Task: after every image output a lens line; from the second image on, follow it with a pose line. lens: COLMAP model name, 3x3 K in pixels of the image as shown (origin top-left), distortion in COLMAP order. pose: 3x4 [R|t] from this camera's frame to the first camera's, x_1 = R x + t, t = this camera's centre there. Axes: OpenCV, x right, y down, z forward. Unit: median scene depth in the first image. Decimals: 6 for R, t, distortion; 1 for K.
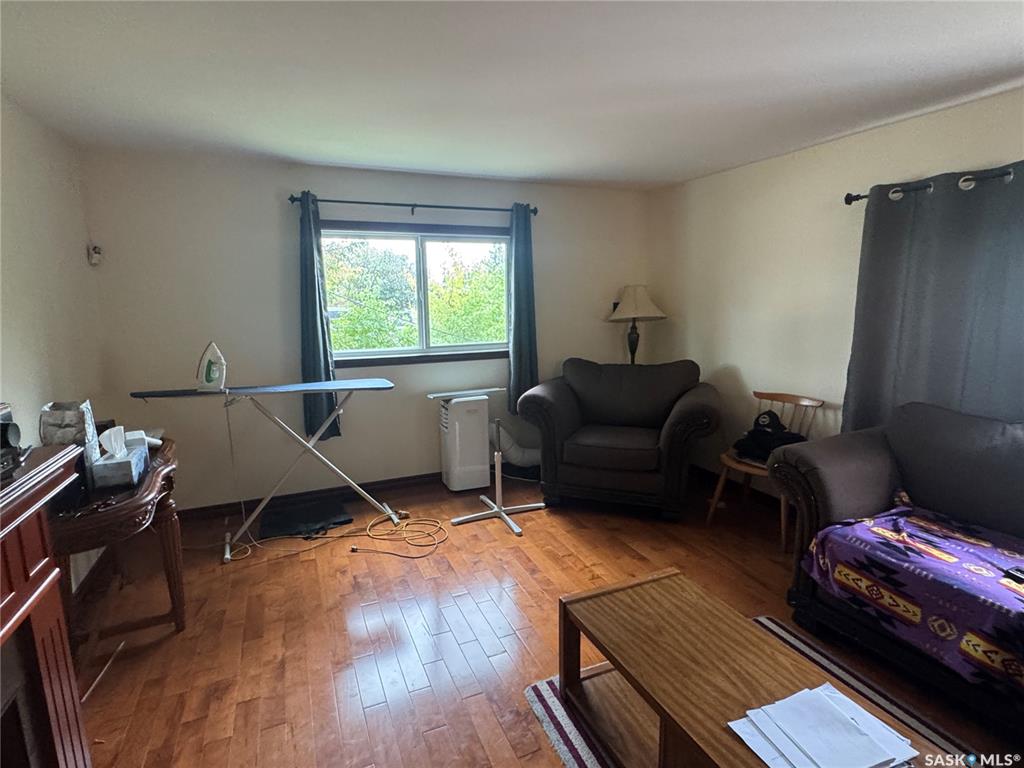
lens RADIAL K [[537.3, 0, 510.0], [0, 537.3, 382.6], [0, 0, 1]] dist [-0.001480, 0.000708]
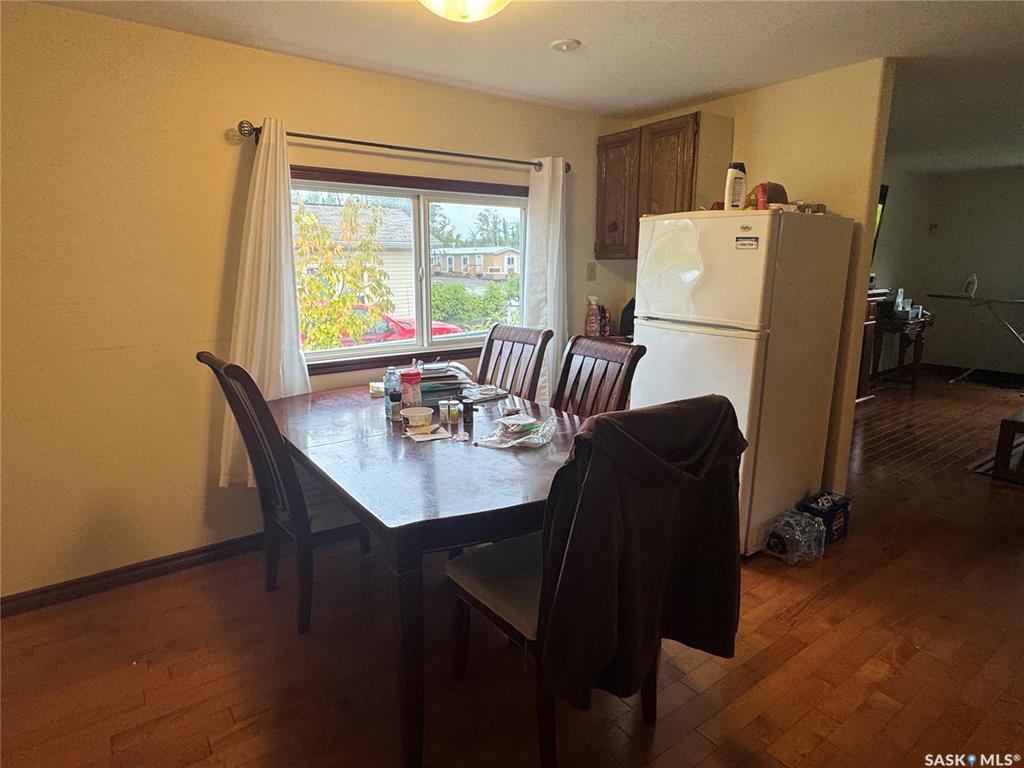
lens RADIAL K [[581.7, 0, 512.0], [0, 581.7, 384.0], [0, 0, 1]] dist [-0.003829, 0.002379]
pose [[0.241668, 0.221670, -0.944700, 0.970977], [-0.163053, 0.968991, 0.185659, 0.171726], [0.956562, 0.109168, 0.270318, -0.982354]]
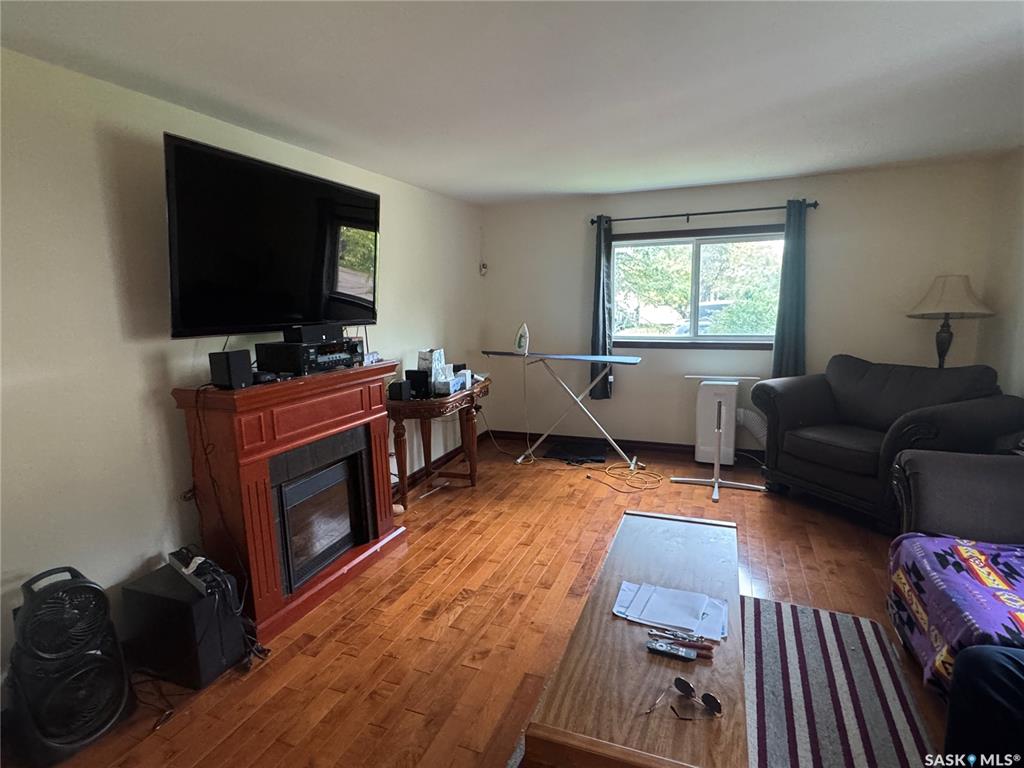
lens RADIAL K [[537.3, 0, 510.0], [0, 537.3, 382.6], [0, 0, 1]] dist [-0.001480, 0.000708]
pose [[0.705578, 0.110041, -0.700036, 0.454657], [-0.100821, 0.993409, 0.054537, 0.014099], [0.701423, 0.032098, 0.712022, -0.117555]]
